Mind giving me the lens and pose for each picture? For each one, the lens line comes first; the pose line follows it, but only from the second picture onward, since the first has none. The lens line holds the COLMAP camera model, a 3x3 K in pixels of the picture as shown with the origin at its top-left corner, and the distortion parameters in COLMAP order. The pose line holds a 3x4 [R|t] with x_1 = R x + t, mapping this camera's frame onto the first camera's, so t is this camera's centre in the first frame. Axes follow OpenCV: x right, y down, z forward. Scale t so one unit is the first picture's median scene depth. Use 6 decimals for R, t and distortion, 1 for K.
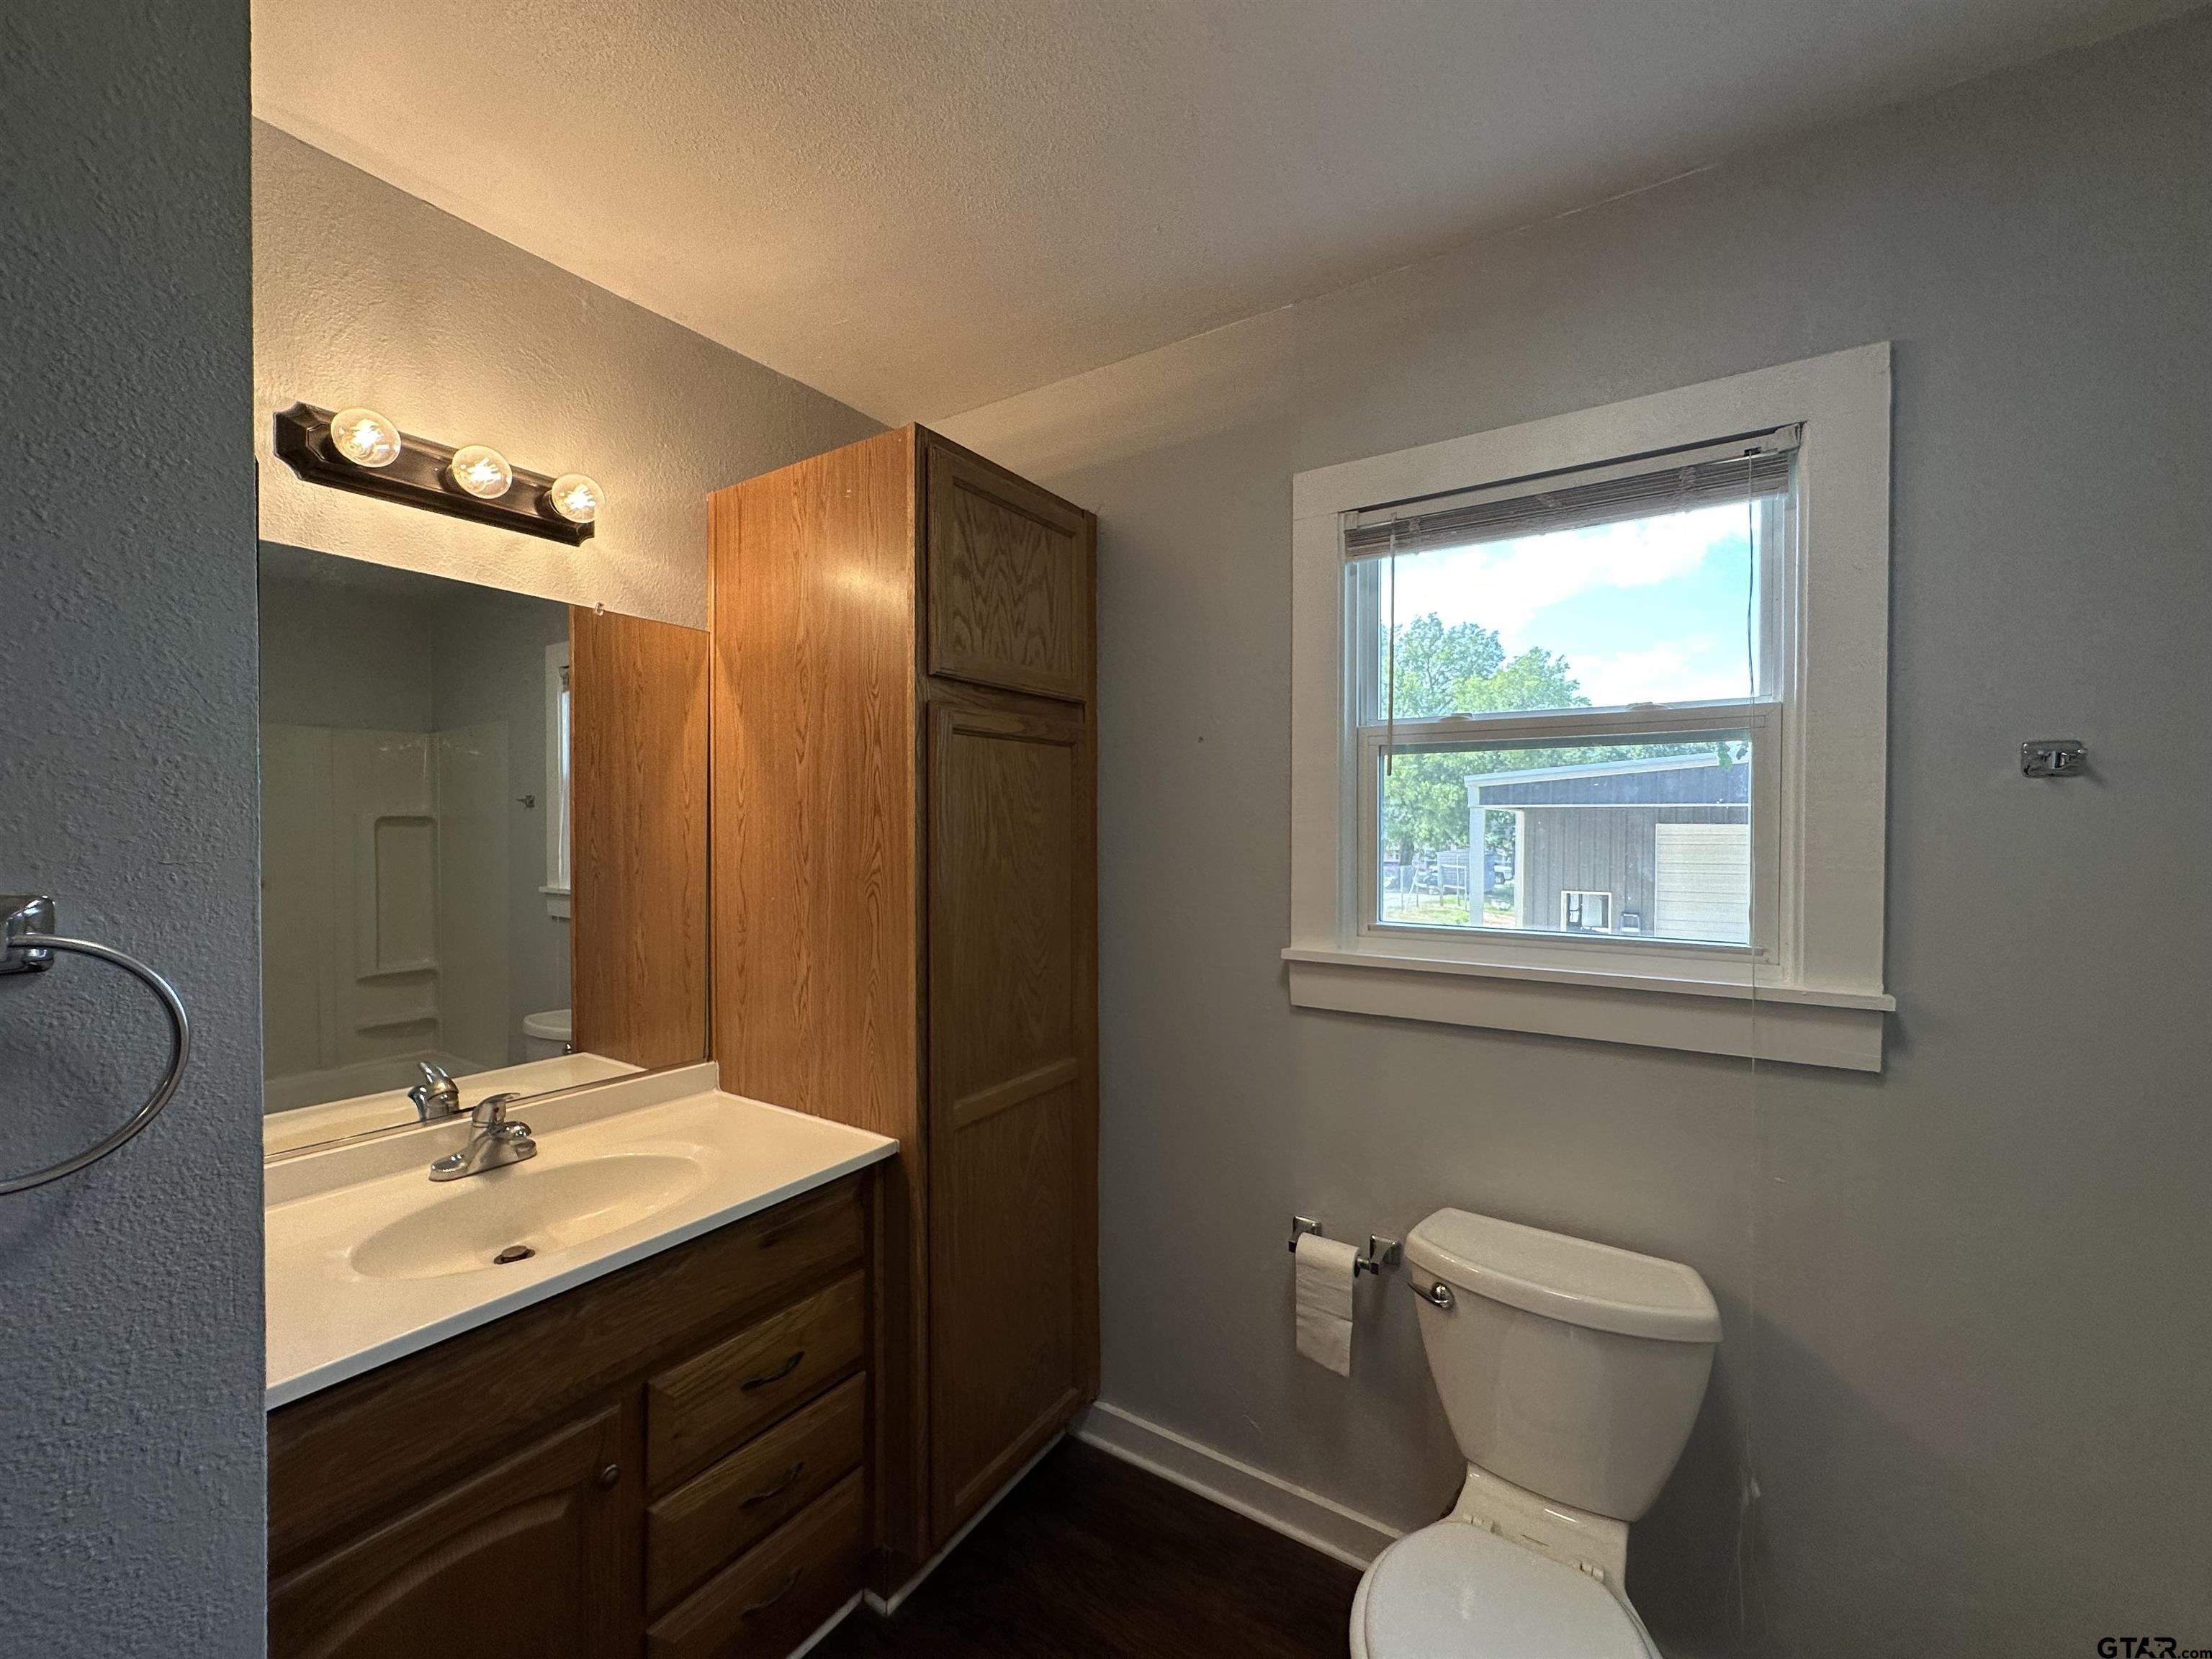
lens RADIAL K [[890.4, 0, 1107.9], [0, 890.4, 833.2], [0, 0, 1]] dist [-0.005522, 0.000881]
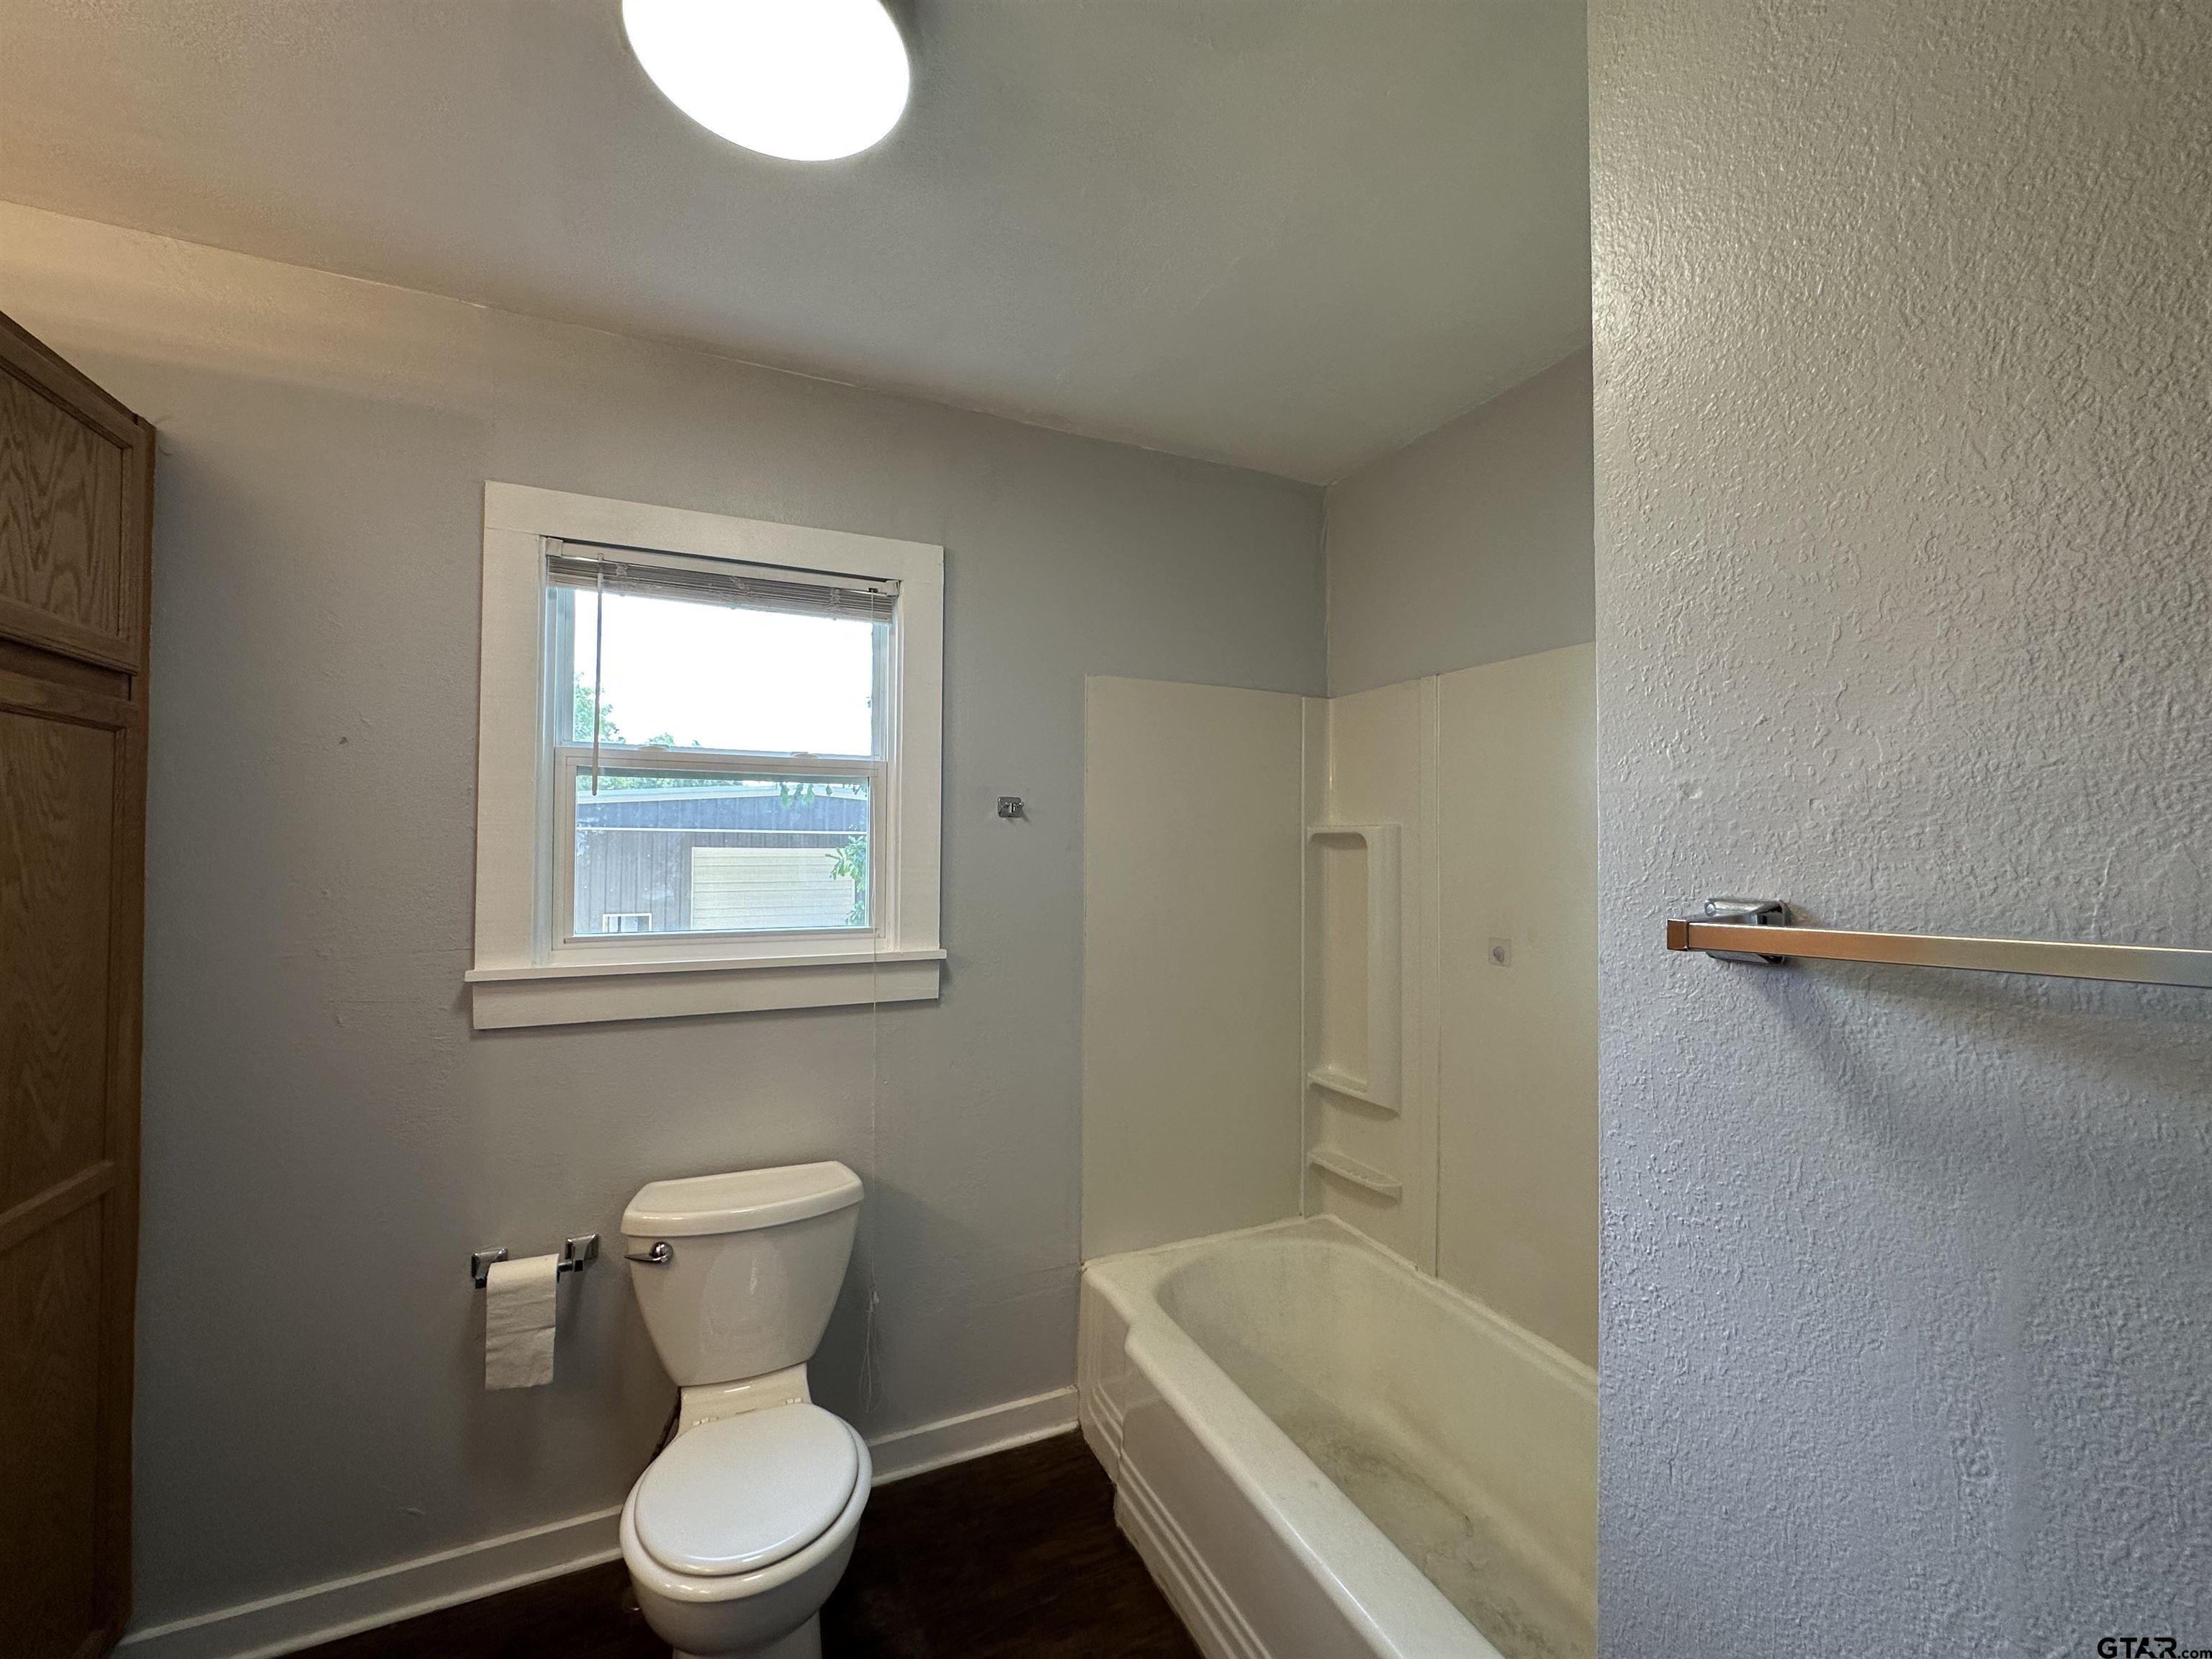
lens RADIAL K [[890.4, 0, 1103.3], [0, 890.4, 834.3], [0, 0, 1]] dist [-0.005522, 0.000881]
pose [[0.531871, 0.016235, 0.846670, -0.254553], [0.006328, 0.999712, -0.023145, 0.010349], [-0.846802, 0.017668, 0.531615, -0.083810]]
